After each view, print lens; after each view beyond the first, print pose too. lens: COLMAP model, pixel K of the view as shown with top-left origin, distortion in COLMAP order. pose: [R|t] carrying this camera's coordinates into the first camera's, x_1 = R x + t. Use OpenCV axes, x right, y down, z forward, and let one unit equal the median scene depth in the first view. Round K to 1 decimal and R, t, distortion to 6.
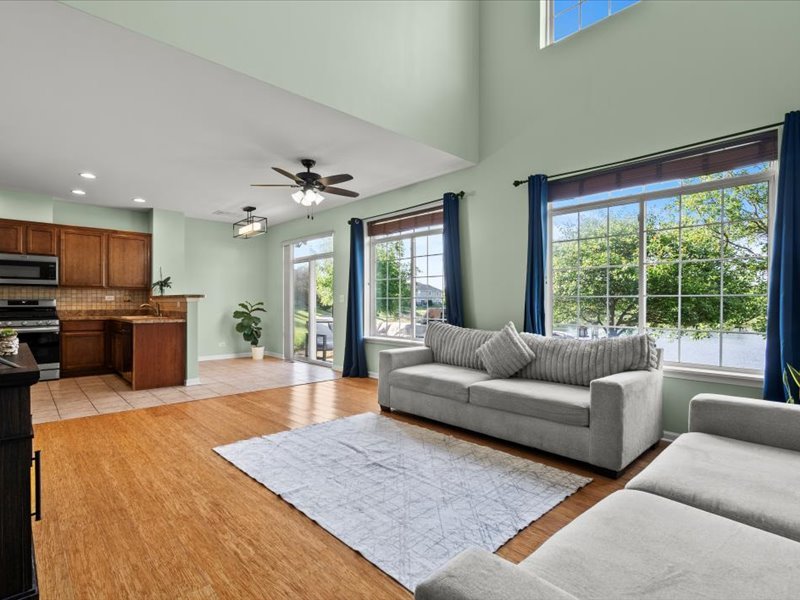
lens RADIAL K [[413.1, 0, 395.3], [0, 413.1, 300.1], [0, 0, 1]] dist [0.000891, 0.000532]
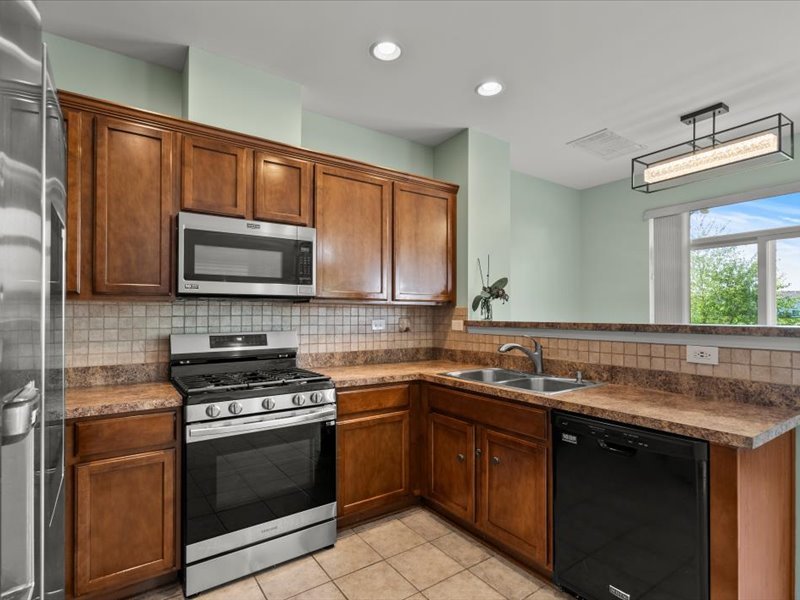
lens RADIAL K [[413.1, 0, 395.3], [0, 413.1, 300.1], [0, 0, 1]] dist [0.000891, 0.000532]
pose [[0.991676, -0.007155, -0.128563, -0.628489], [0.003428, 0.999568, -0.029192, -0.019512], [0.128716, 0.028509, 0.991272, 0.556456]]
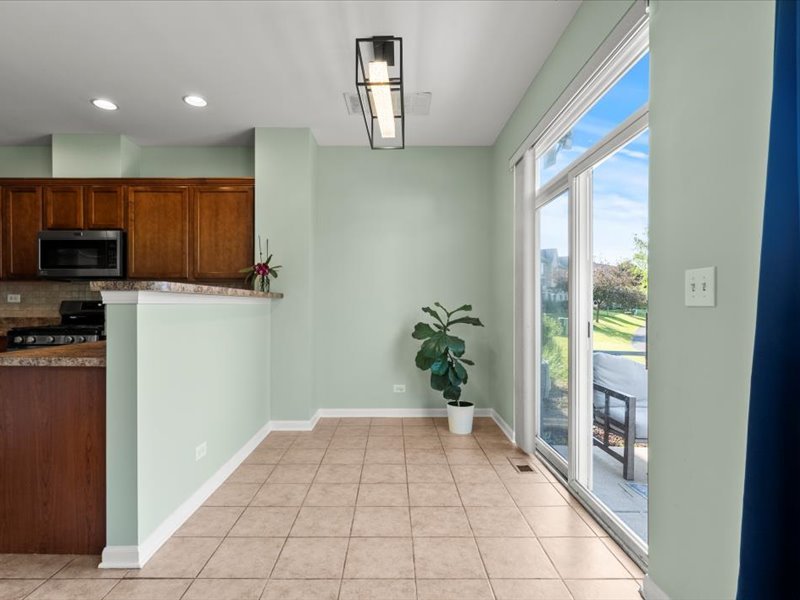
lens RADIAL K [[413.1, 0, 395.3], [0, 413.1, 300.1], [0, 0, 1]] dist [0.000891, 0.000532]
pose [[0.740122, -0.008770, -0.672416, -0.099277], [0.004570, 0.999957, -0.008012, 0.004074], [0.672457, 0.002857, 0.740131, 0.754098]]
